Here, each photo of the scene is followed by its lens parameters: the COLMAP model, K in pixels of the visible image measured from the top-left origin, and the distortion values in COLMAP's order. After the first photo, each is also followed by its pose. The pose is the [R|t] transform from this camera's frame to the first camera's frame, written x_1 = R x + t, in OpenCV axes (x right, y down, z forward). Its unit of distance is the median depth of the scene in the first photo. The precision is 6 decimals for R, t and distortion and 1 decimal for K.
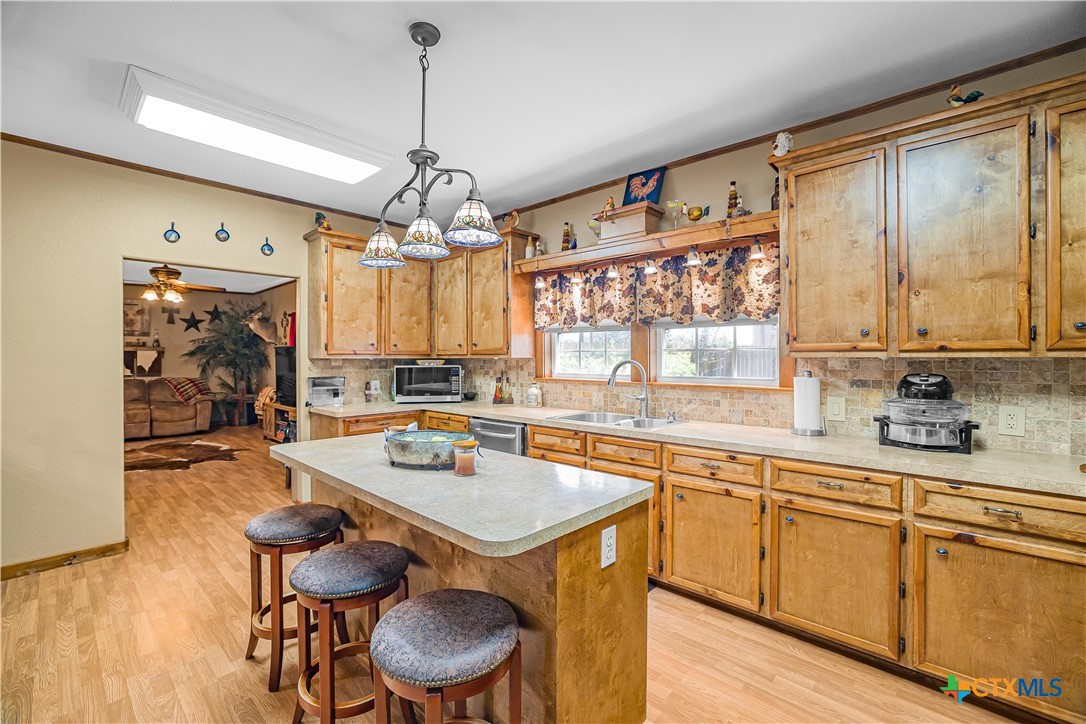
lens RADIAL K [[463.9, 0, 544.5], [0, 463.9, 357.4], [0, 0, 1]] dist [-0.050351, 0.020713]
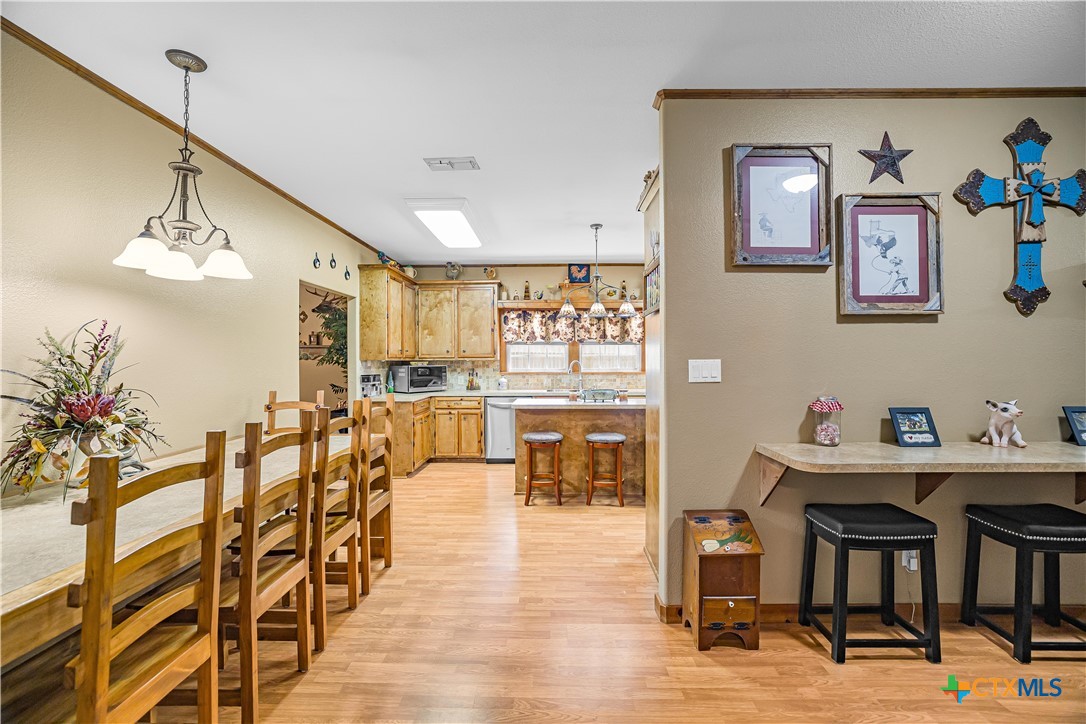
lens RADIAL K [[463.9, 0, 544.5], [0, 463.9, 357.4], [0, 0, 1]] dist [-0.050351, 0.020713]
pose [[0.753551, 0.003795, 0.657378, -1.071325], [0.003825, 0.999941, -0.010157, 0.010683], [-0.657378, 0.010168, 0.753492, -0.350709]]
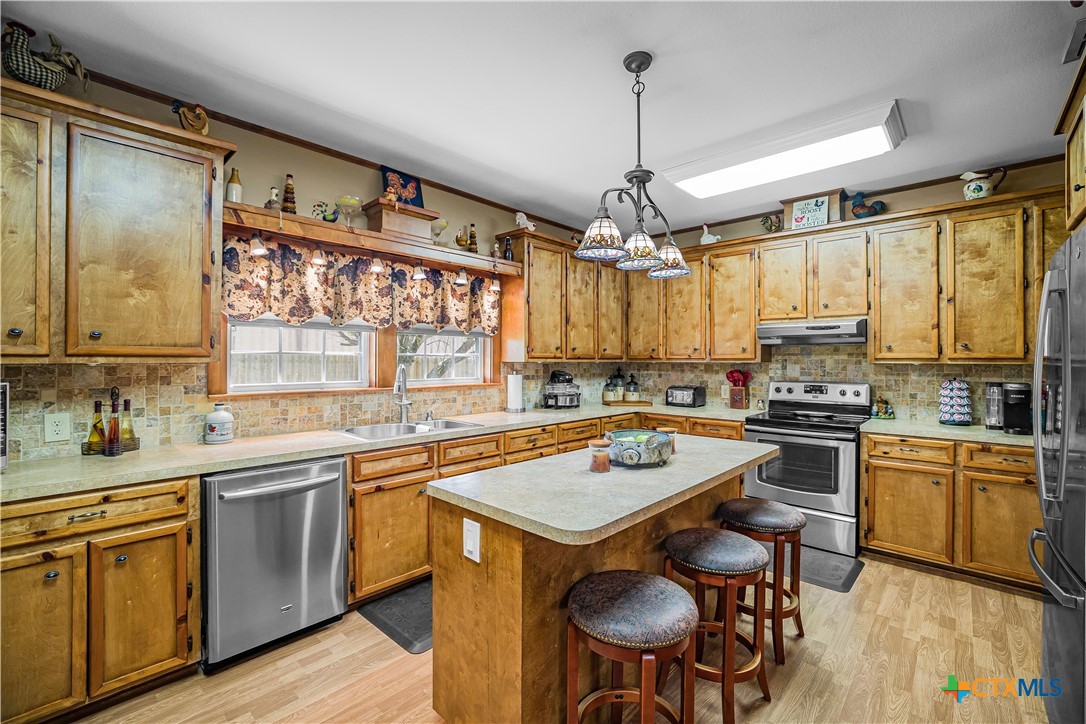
lens RADIAL K [[463.9, 0, 544.5], [0, 463.9, 357.4], [0, 0, 1]] dist [-0.050351, 0.020713]
pose [[0.006847, 0.008932, 0.999937, -0.679805], [-0.000518, 0.999960, -0.008929, -0.000837], [-0.999976, -0.000457, 0.006852, 0.618157]]
